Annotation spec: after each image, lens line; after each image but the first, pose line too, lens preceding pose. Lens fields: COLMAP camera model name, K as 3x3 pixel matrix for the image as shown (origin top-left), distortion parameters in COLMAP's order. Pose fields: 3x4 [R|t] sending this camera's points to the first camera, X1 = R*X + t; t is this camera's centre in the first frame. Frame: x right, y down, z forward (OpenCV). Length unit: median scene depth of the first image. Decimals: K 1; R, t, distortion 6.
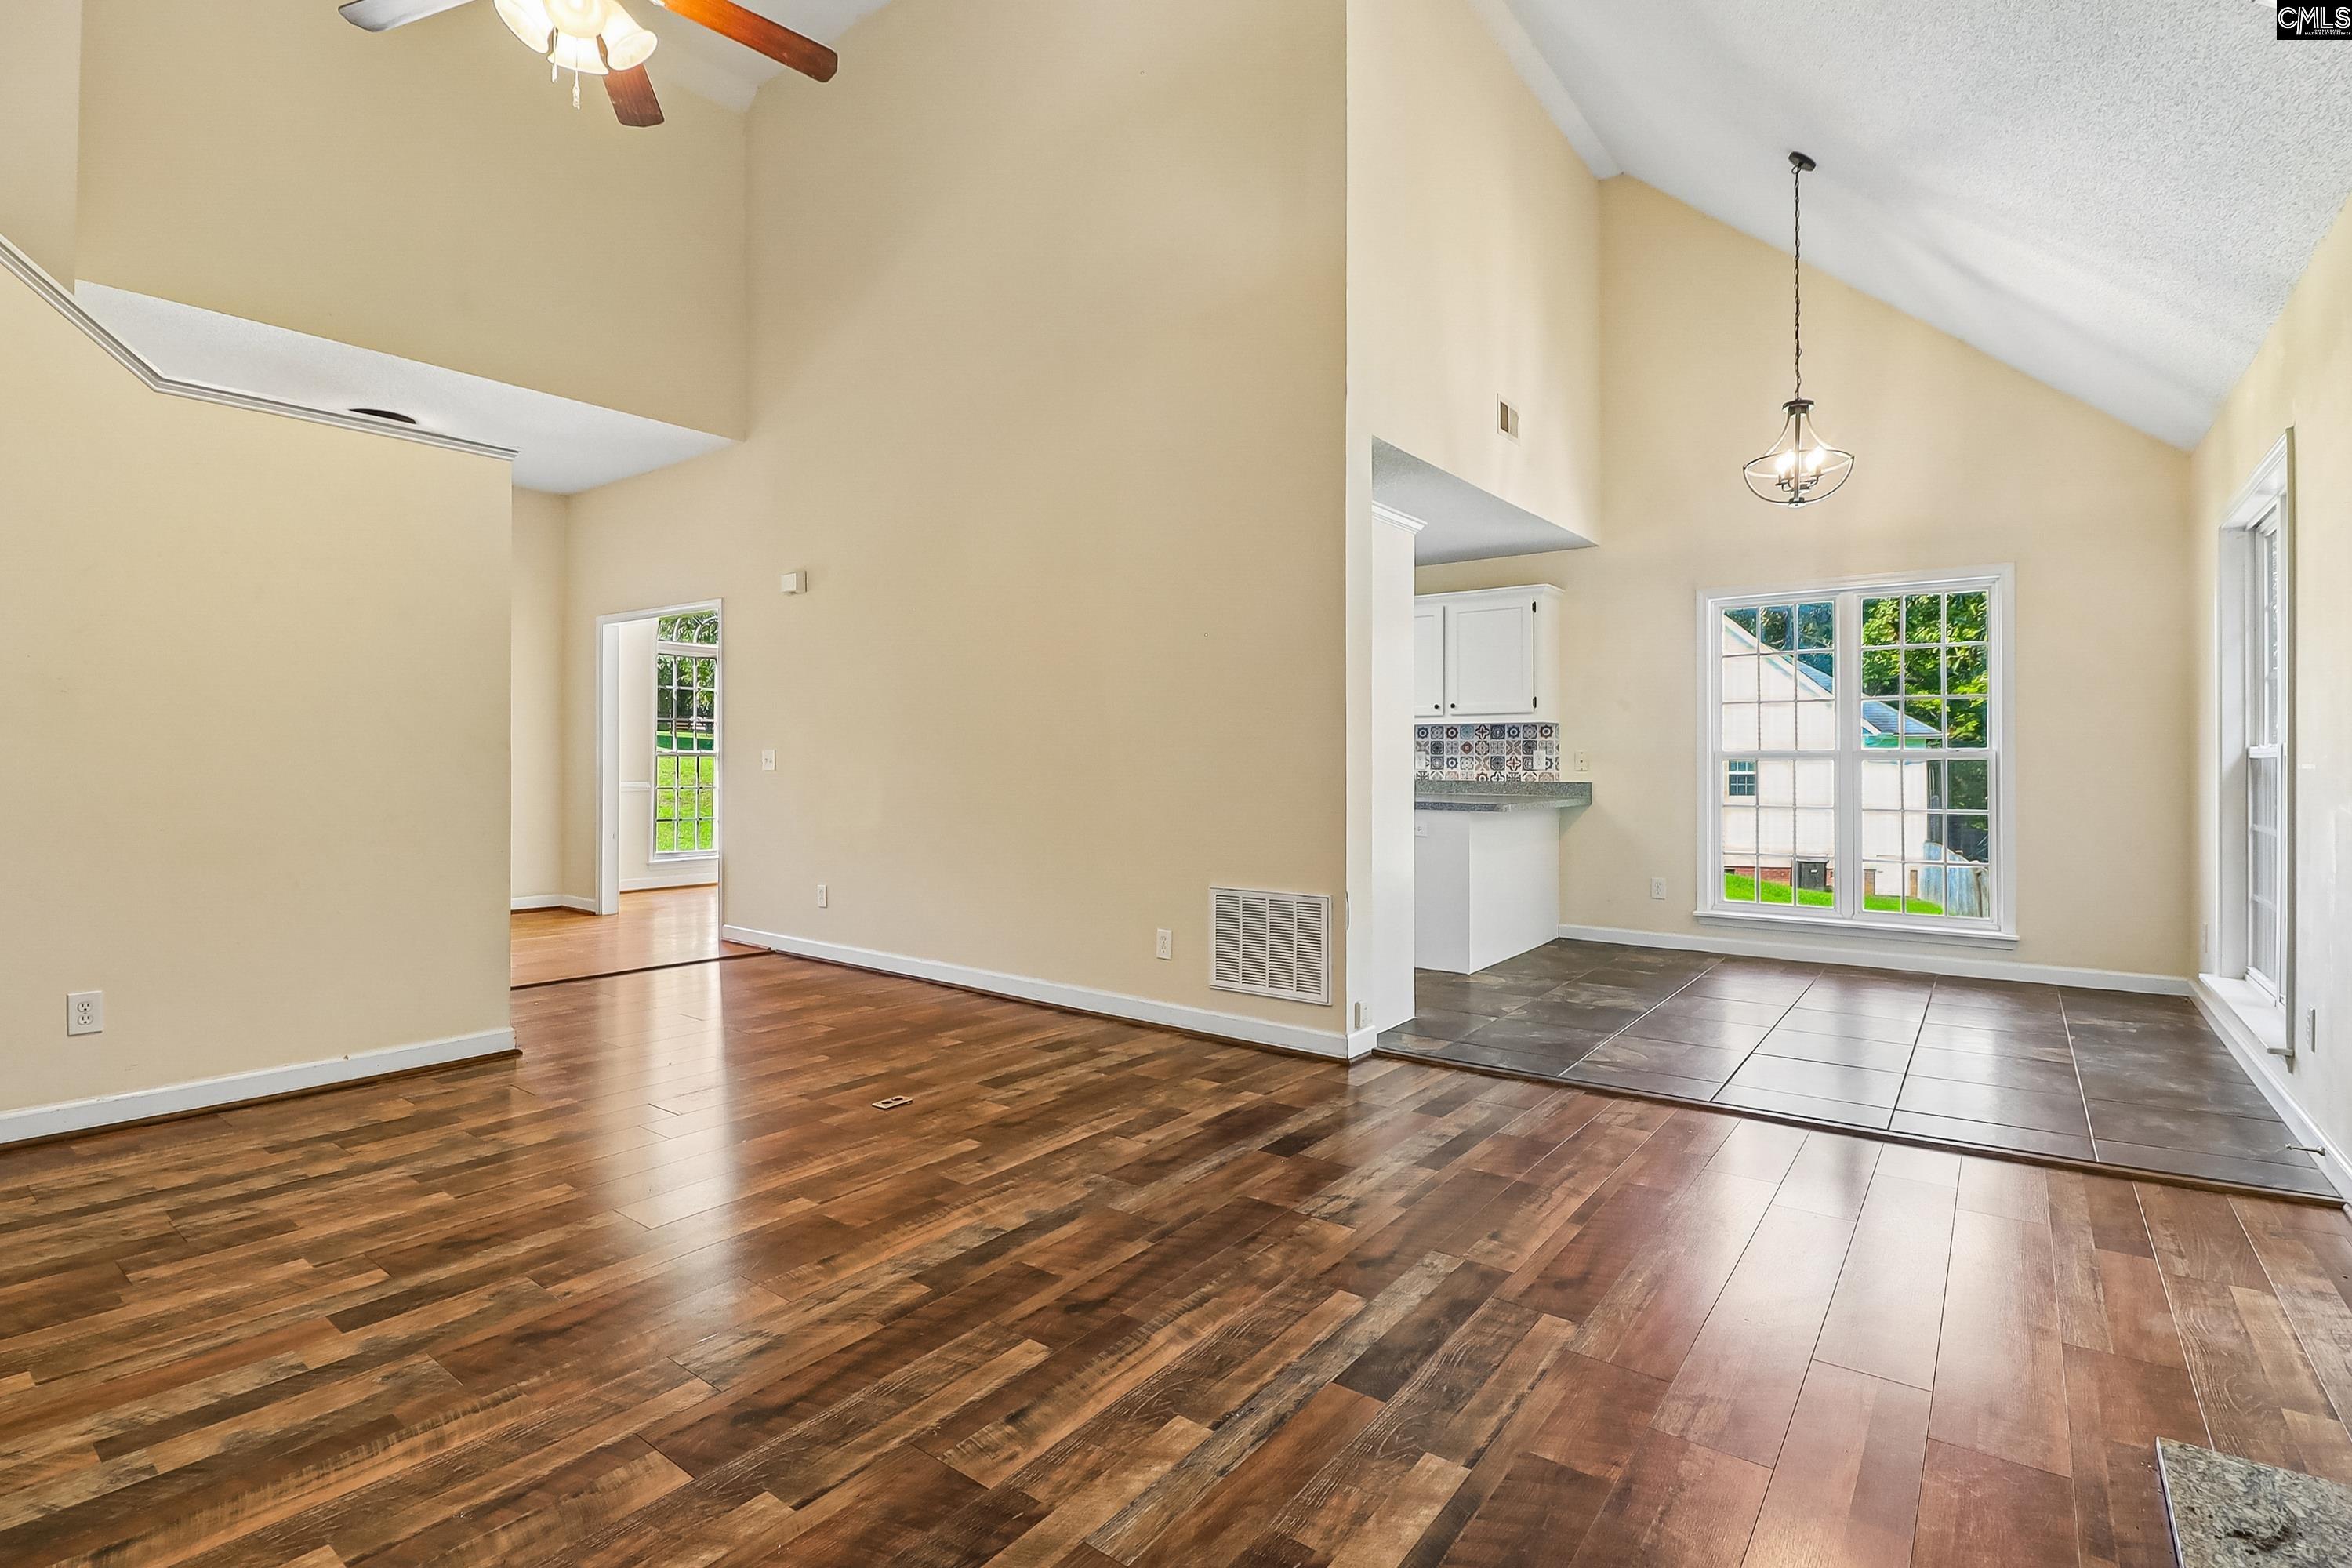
lens RADIAL K [[1100.0, 0, 1175.3], [0, 1100.0, 746.1], [0, 0, 1]] dist [-0.001389, -0.010590]
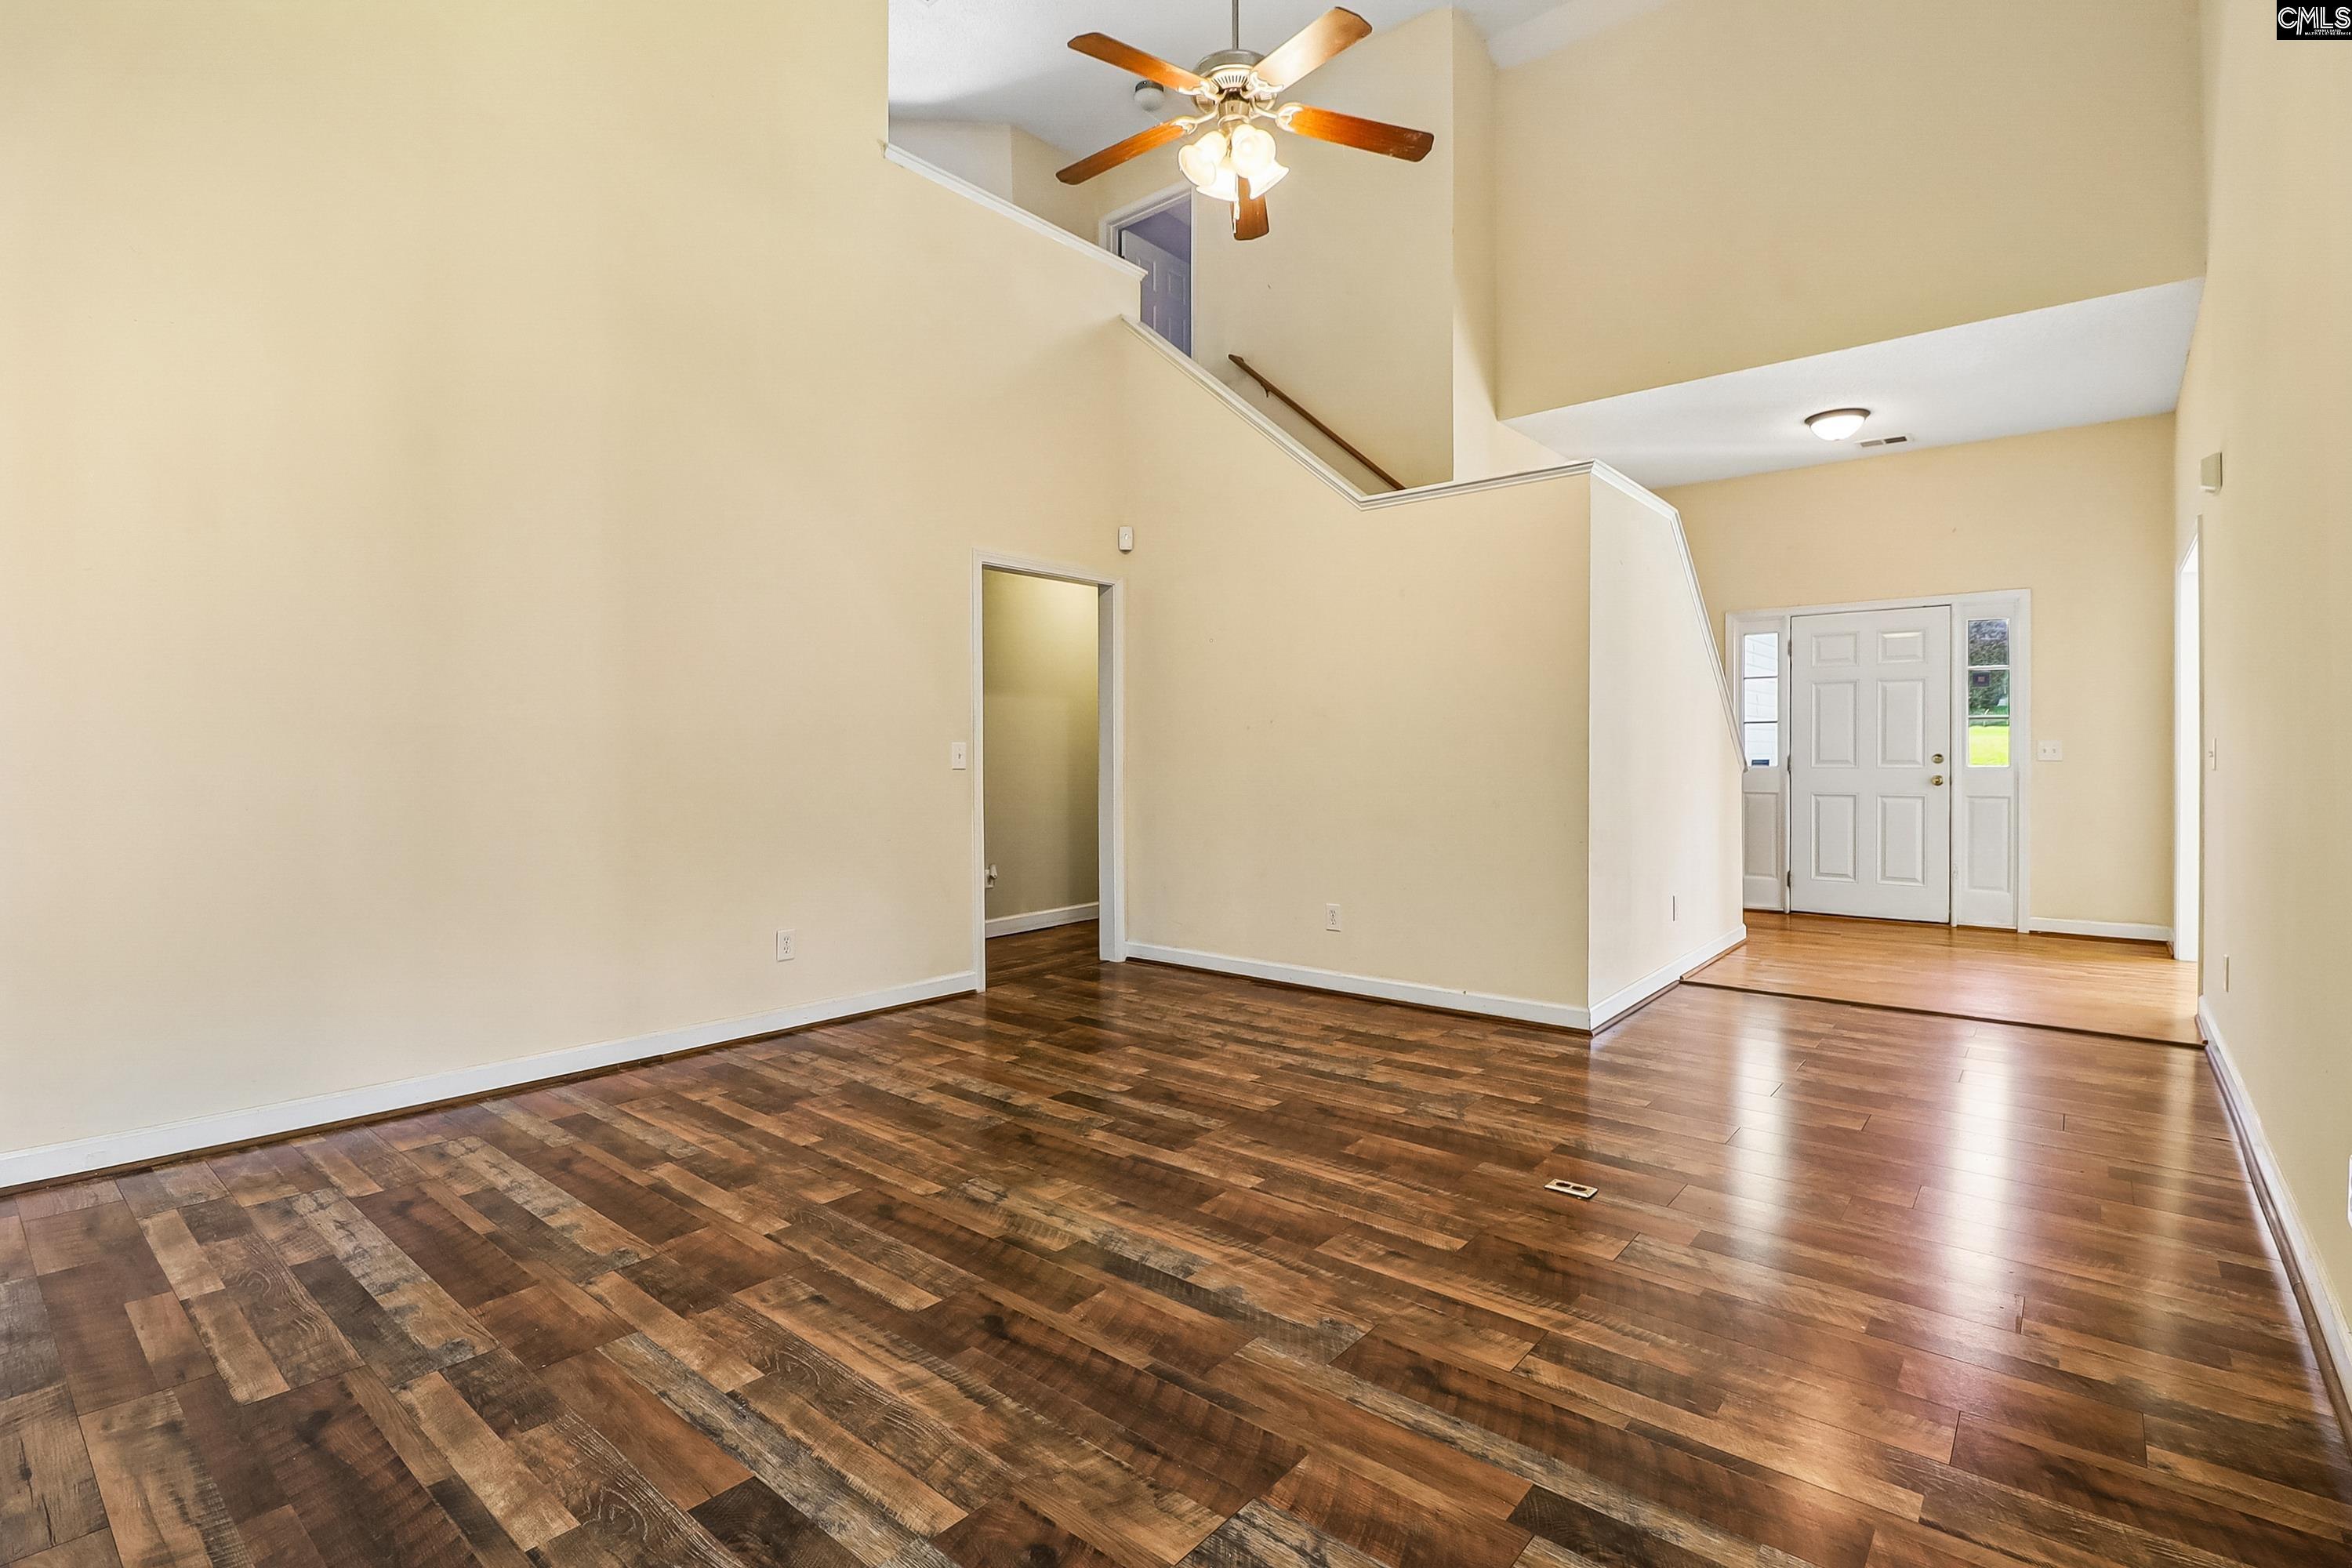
lens RADIAL K [[1100.0, 0, 1180.9], [0, 1100.0, 767.8], [0, 0, 1]] dist [-0.001389, -0.010590]
pose [[-0.040993, 0.008352, -0.999125, 0.824125], [0.012911, 0.999886, 0.007829, 0.017630], [0.999076, -0.012579, -0.041096, 1.153779]]
